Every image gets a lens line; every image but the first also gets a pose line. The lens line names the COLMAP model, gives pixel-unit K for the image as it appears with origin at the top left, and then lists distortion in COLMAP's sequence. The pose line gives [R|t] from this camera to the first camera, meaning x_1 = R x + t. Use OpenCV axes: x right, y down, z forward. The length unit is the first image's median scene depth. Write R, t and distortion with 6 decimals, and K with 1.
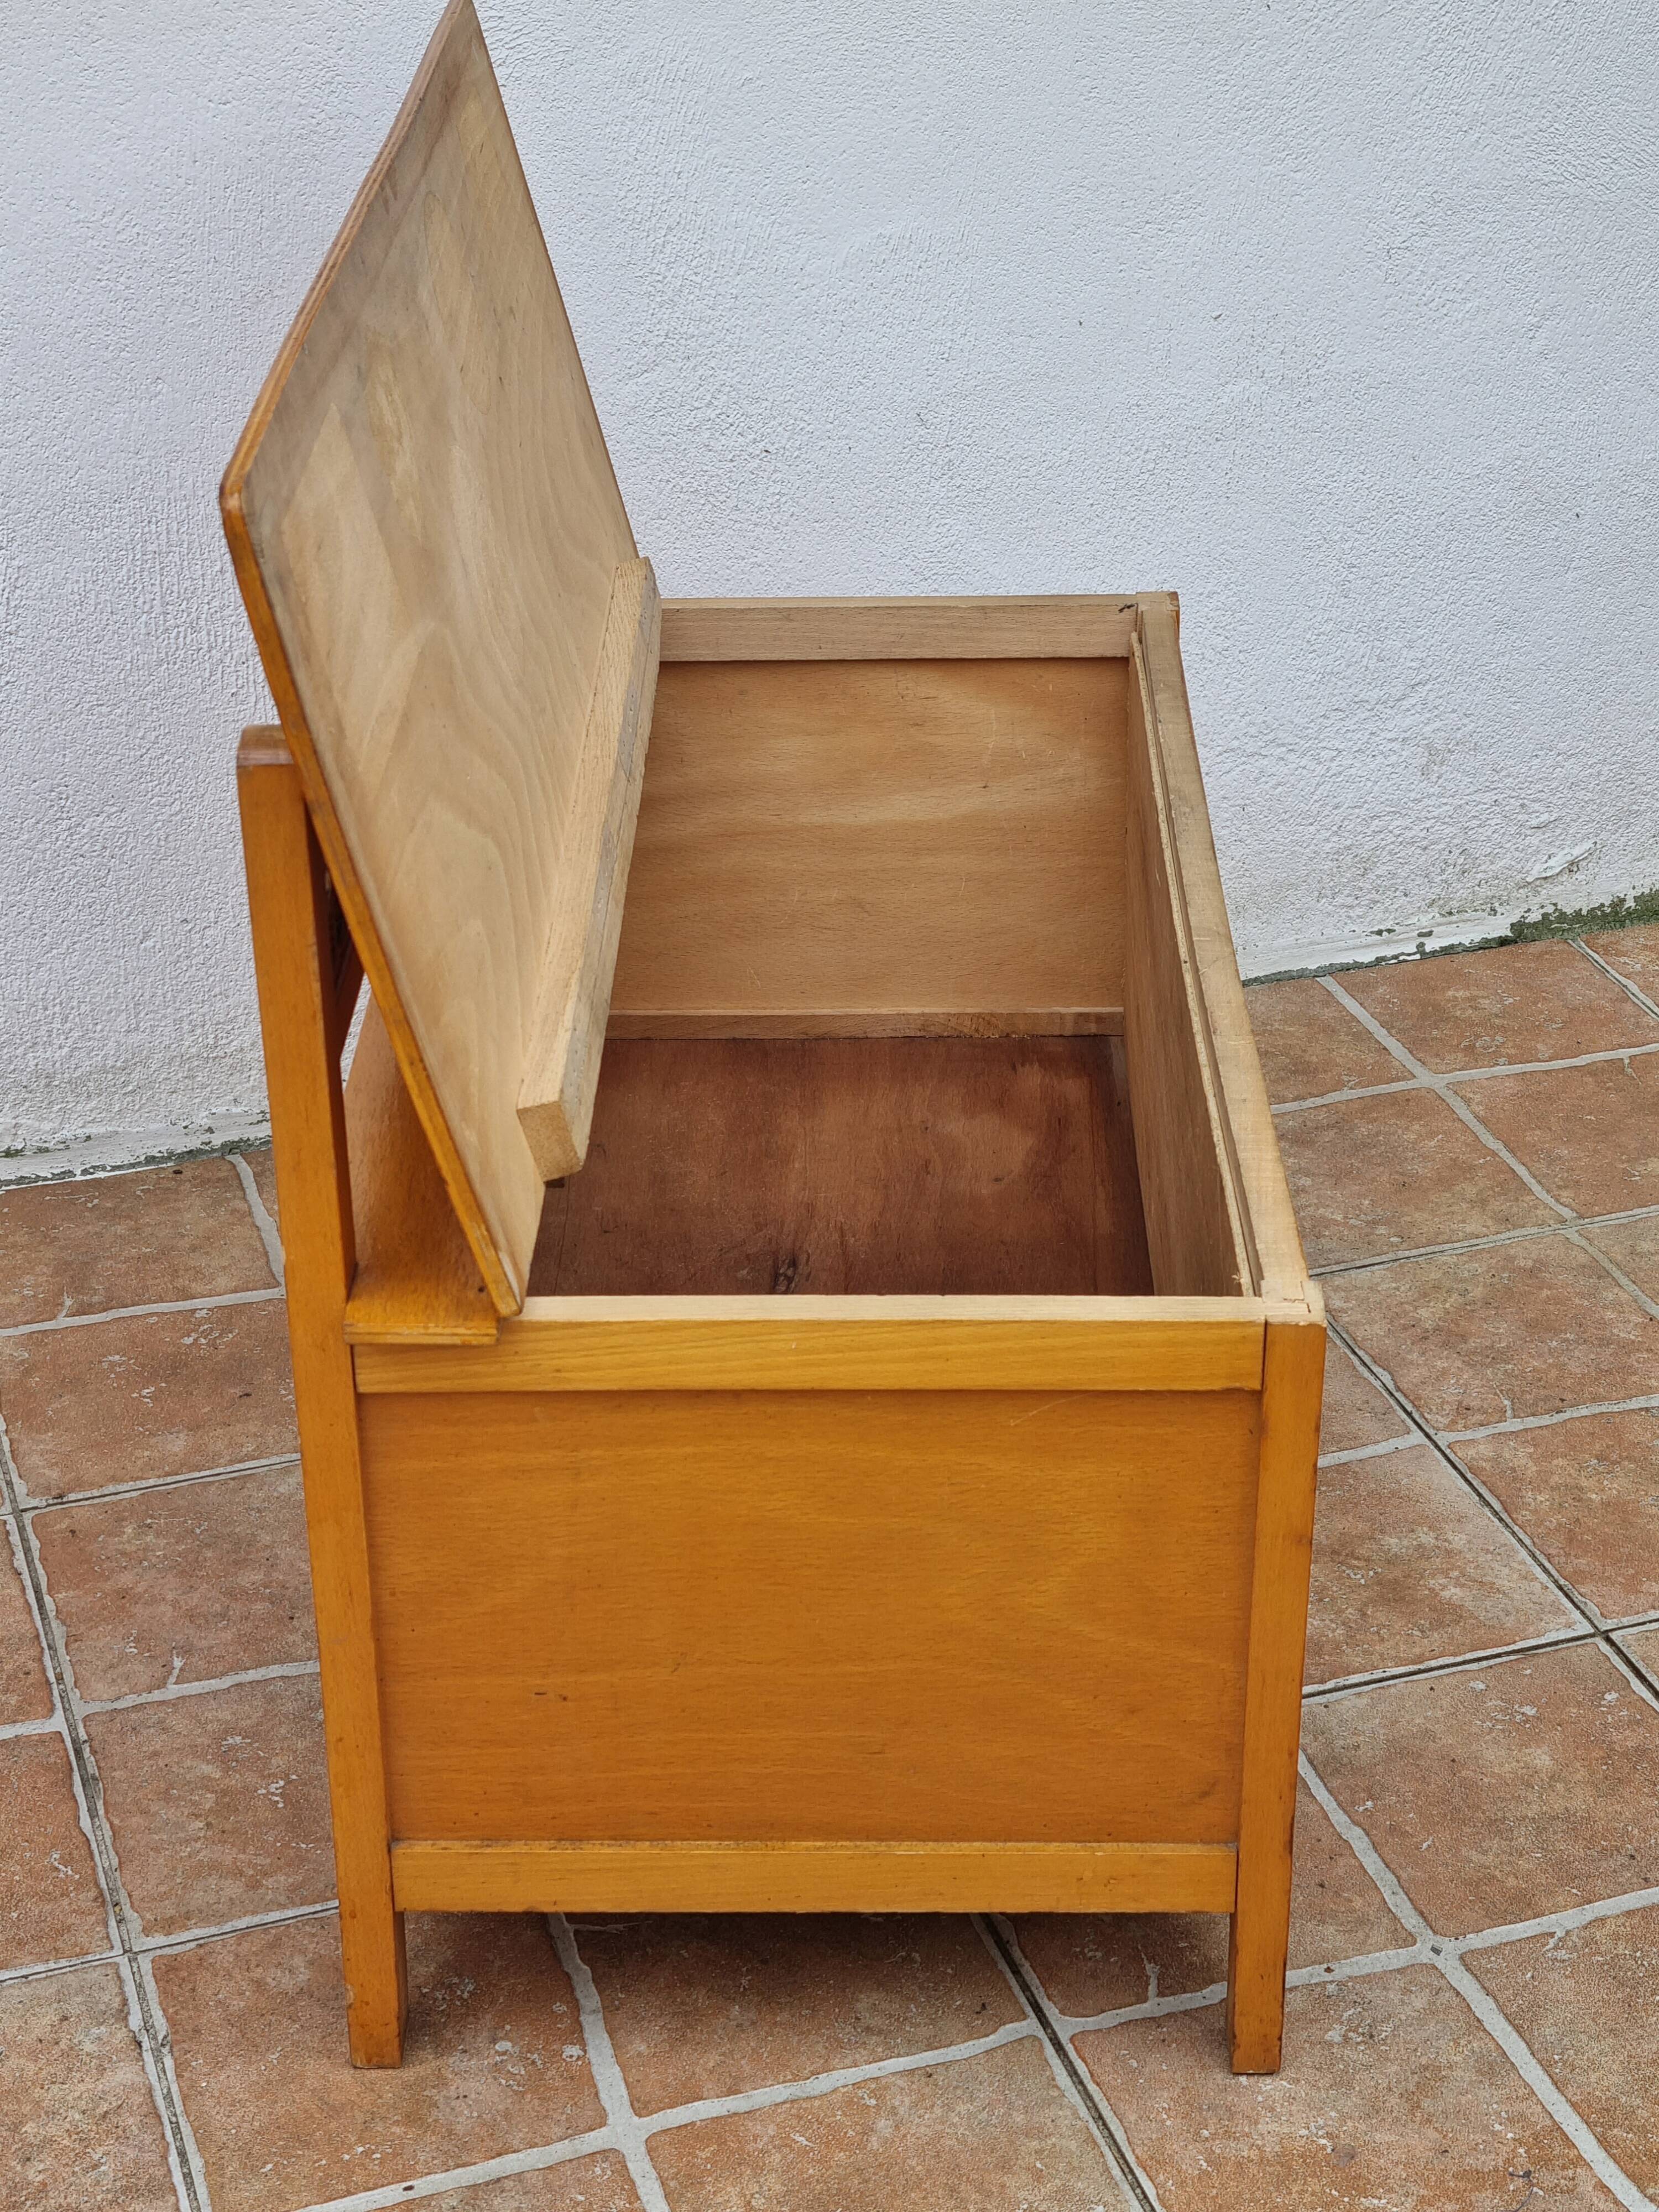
lens RADIAL K [[3709.3, 0, 885.1], [0, 3709.3, 1195.6], [0, 0, 1]] dist [0.051038, 0.000000]
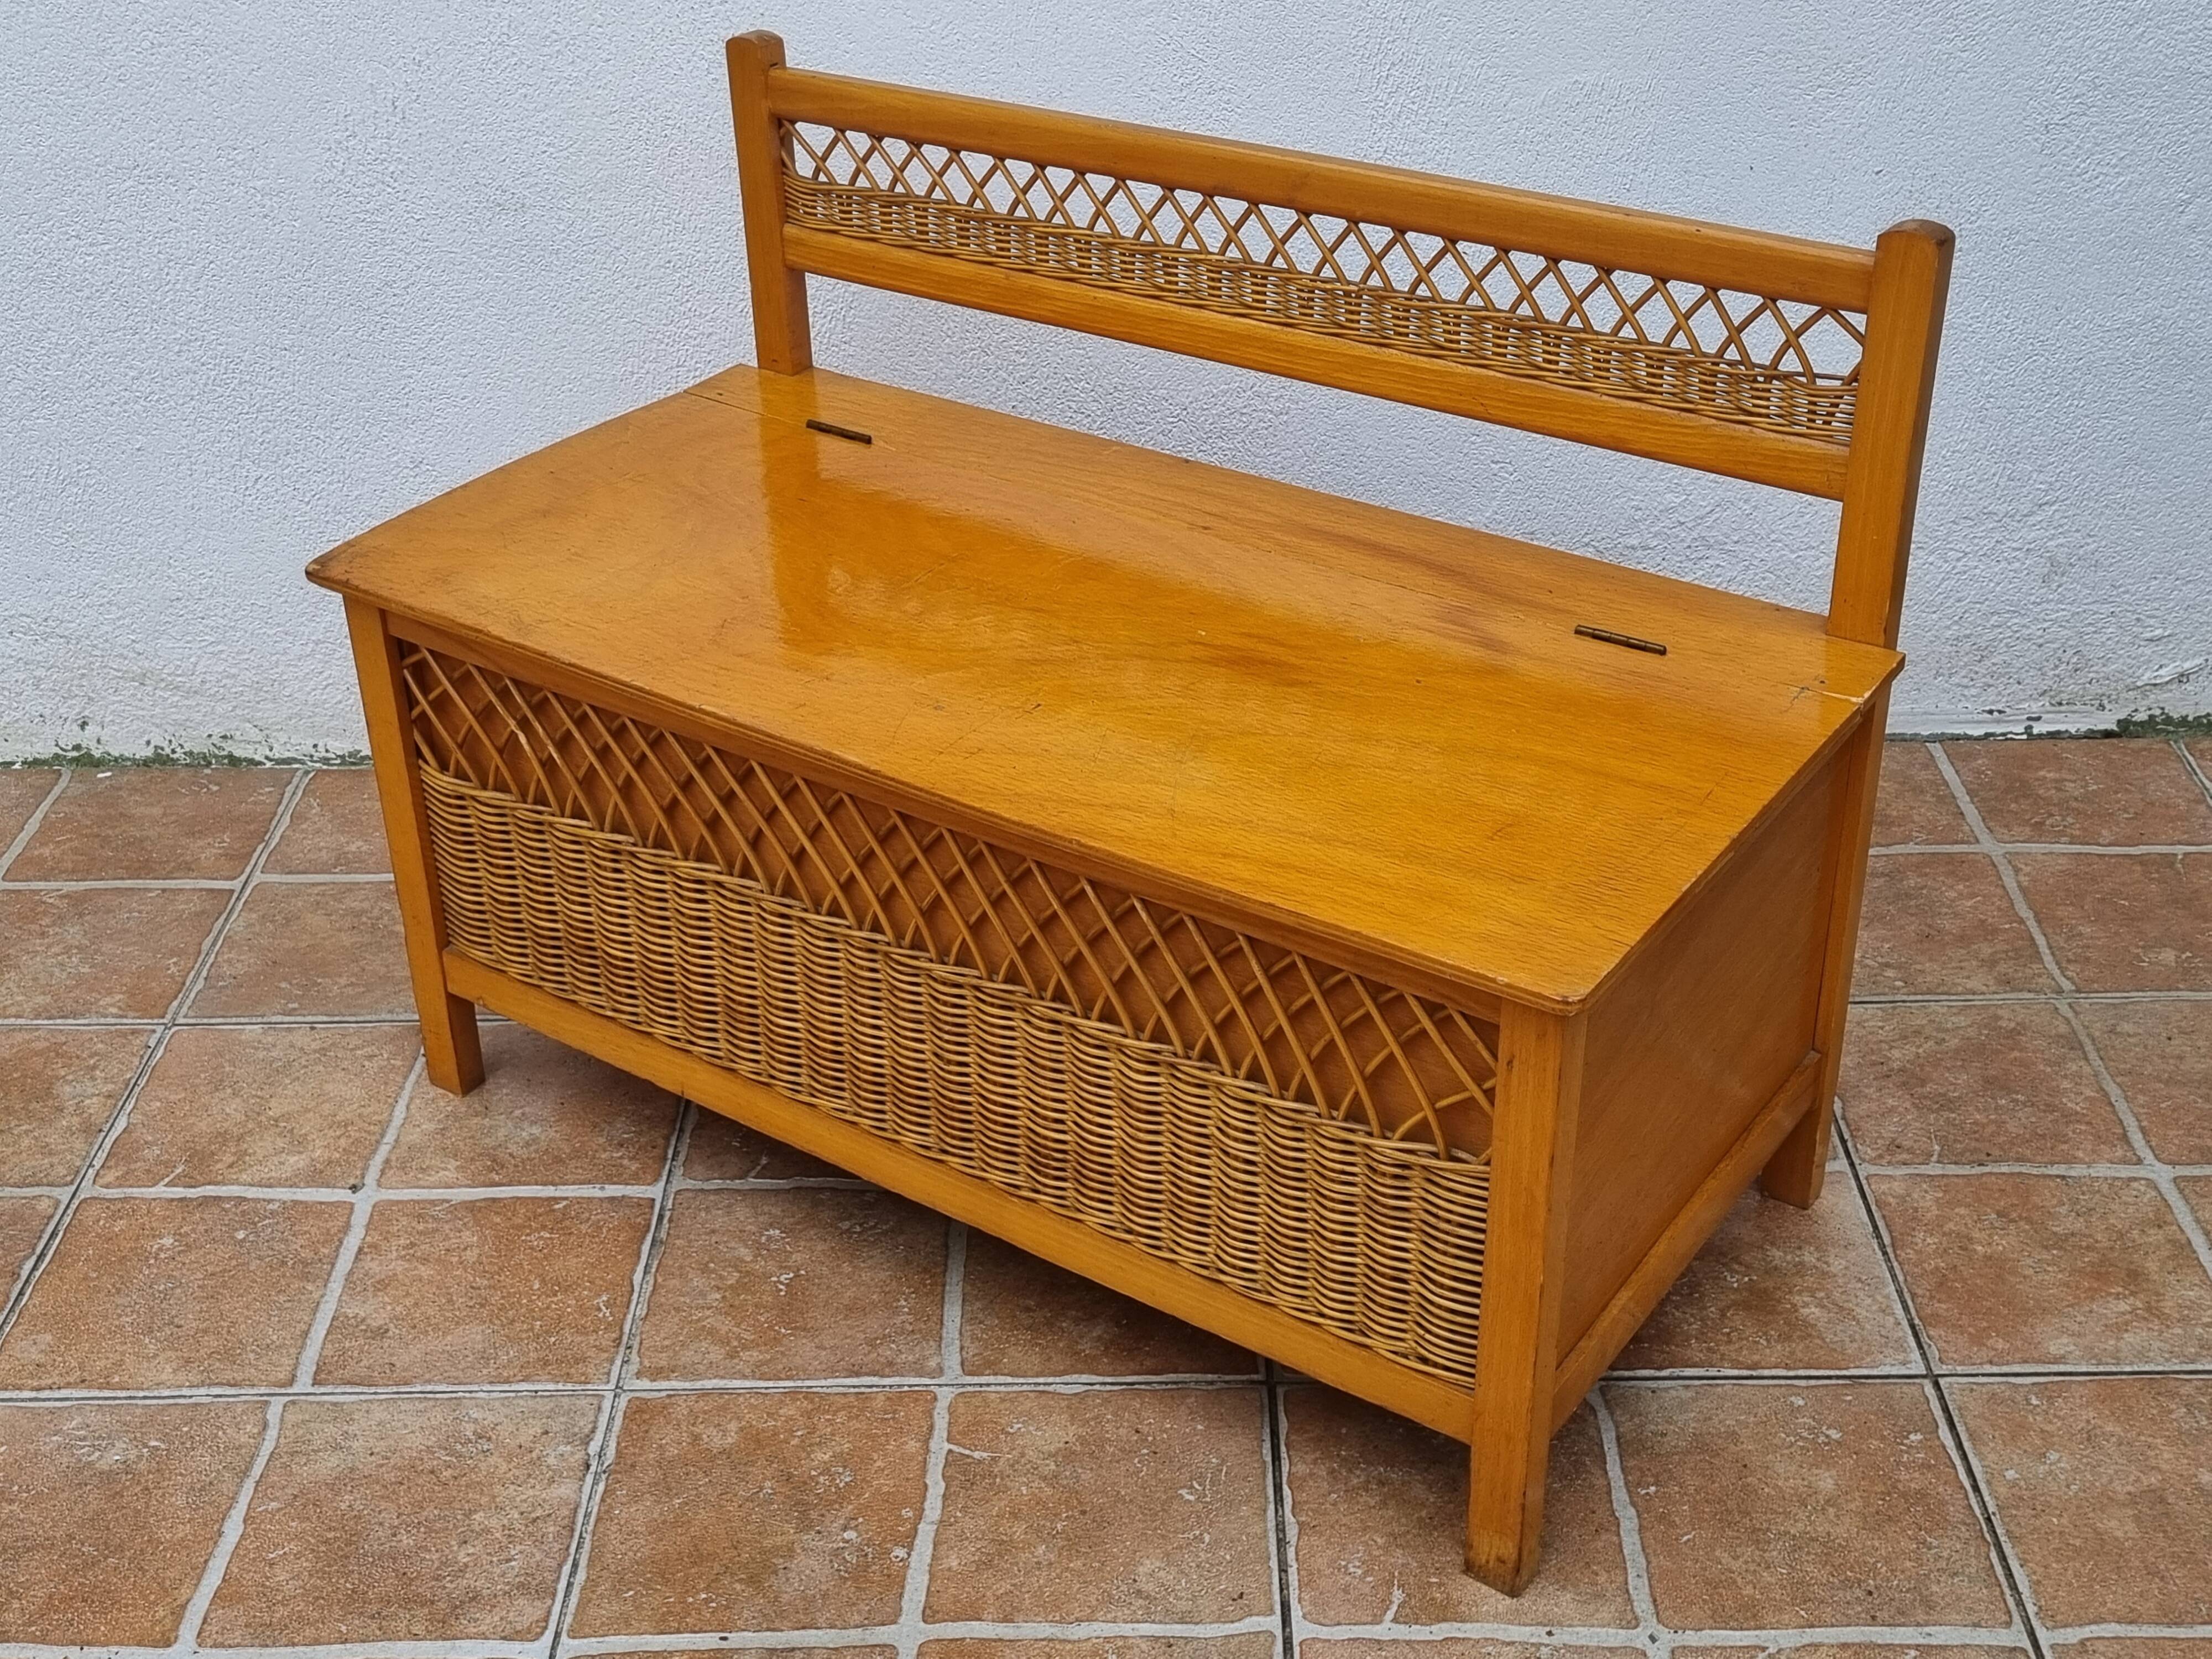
lens RADIAL K [[2703.4, 0, 1133.2], [0, 2703.4, 792.7], [0, 0, 1]] dist [0.041463, 0.000000]
pose [[0.943661, 0.148613, -0.295667, 0.171538], [-0.145371, 0.988825, 0.033049, -0.044593], [0.297274, 0.011795, 0.954719, 0.142225]]
